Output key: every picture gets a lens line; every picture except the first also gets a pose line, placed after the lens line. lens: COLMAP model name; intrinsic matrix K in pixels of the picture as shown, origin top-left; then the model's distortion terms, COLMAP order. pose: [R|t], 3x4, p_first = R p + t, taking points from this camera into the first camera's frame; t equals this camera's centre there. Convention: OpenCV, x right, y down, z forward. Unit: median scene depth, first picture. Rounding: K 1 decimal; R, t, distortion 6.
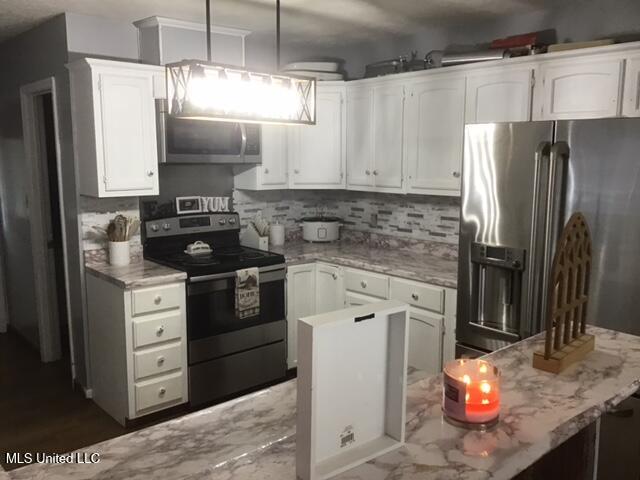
lens RADIAL K [[576.4, 0, 322.2], [0, 576.4, 240.2], [0, 0, 1]] dist [0.121754, -0.223249]
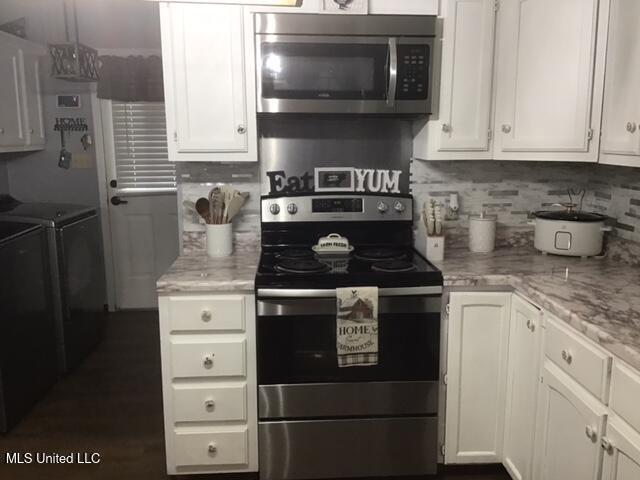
lens RADIAL K [[576.4, 0, 322.2], [0, 576.4, 240.2], [0, 0, 1]] dist [0.121754, -0.223249]
pose [[0.790916, 0.105758, -0.602717, 0.183373], [-0.088314, 0.994368, 0.058590, -0.029151], [0.605519, 0.006889, 0.795801, 0.459212]]
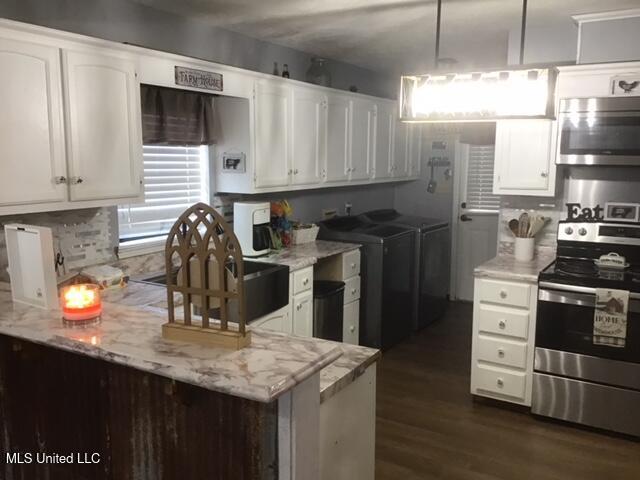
lens RADIAL K [[576.4, 0, 322.2], [0, 576.4, 240.2], [0, 0, 1]] dist [0.121754, -0.223249]
pose [[0.305691, 0.138682, -0.941977, 0.497584], [-0.148644, 0.984156, 0.096654, -0.038175], [0.940456, 0.110473, 0.321462, 0.289643]]
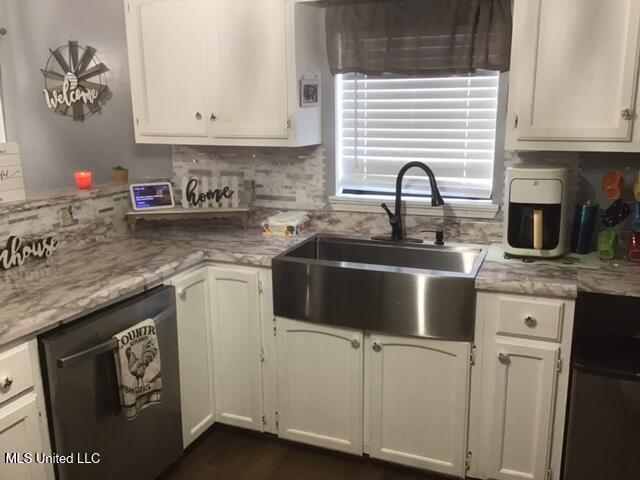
lens RADIAL K [[580.1, 0, 320.0], [0, 580.1, 240.0], [0, 0, 1]] dist [0.124545, -0.221260]
pose [[-0.898273, 0.101855, -0.427471, -0.018666], [-0.059668, 0.935487, 0.348287, -0.110613], [0.435368, 0.338364, -0.834245, 0.903136]]
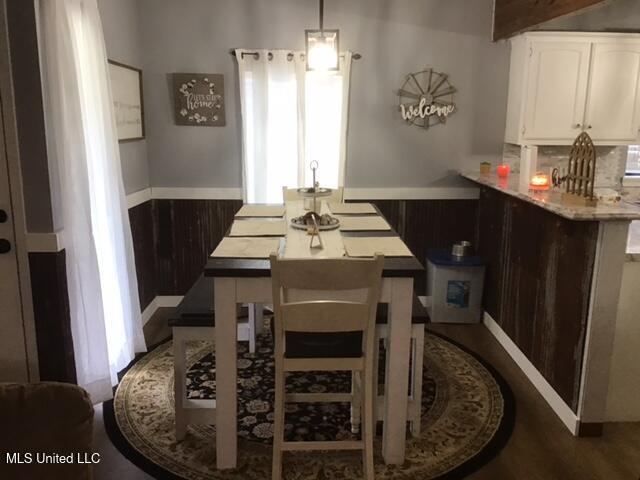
lens RADIAL K [[576.4, 0, 322.2], [0, 576.4, 240.2], [0, 0, 1]] dist [0.121754, -0.223249]
pose [[-0.642288, 0.155926, -0.750436, 0.901996], [-0.128002, 0.943517, 0.305600, -0.067496], [0.755699, 0.292341, -0.586051, 0.545142]]
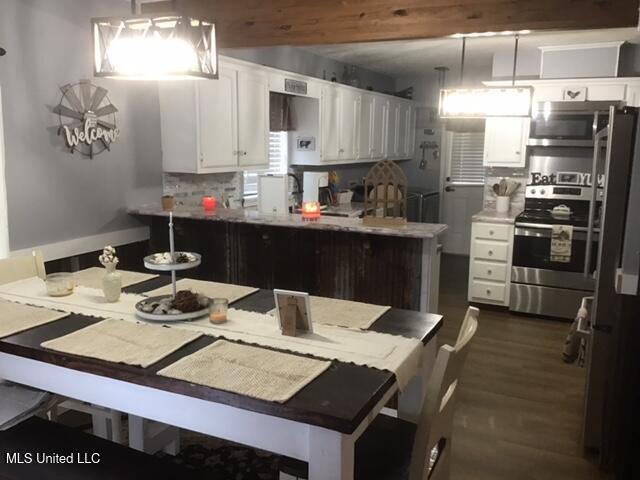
lens RADIAL K [[576.4, 0, 322.2], [0, 576.4, 240.2], [0, 0, 1]] dist [0.121754, -0.223249]
pose [[0.384985, 0.159024, -0.909119, 0.818401], [-0.151364, 0.982585, 0.107777, 0.020321], [0.910426, 0.096115, 0.402351, -0.041047]]
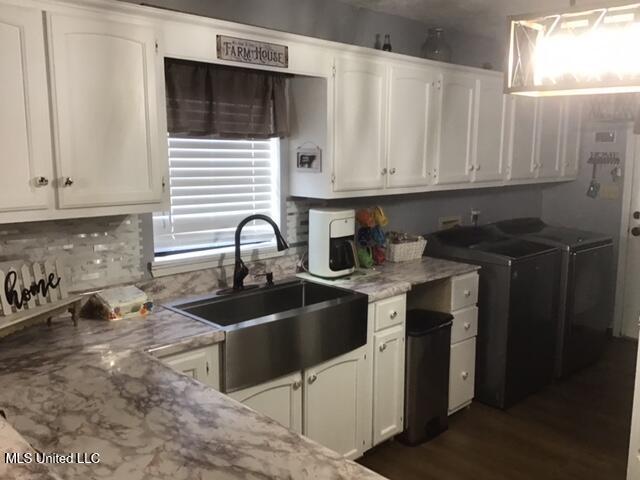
lens RADIAL K [[576.4, 0, 322.2], [0, 576.4, 240.2], [0, 0, 1]] dist [0.121754, -0.223249]
pose [[0.040755, 0.149032, -0.987992, 0.306099], [-0.153029, 0.978079, 0.141224, -0.056354], [0.987381, 0.145436, 0.062667, 0.429532]]
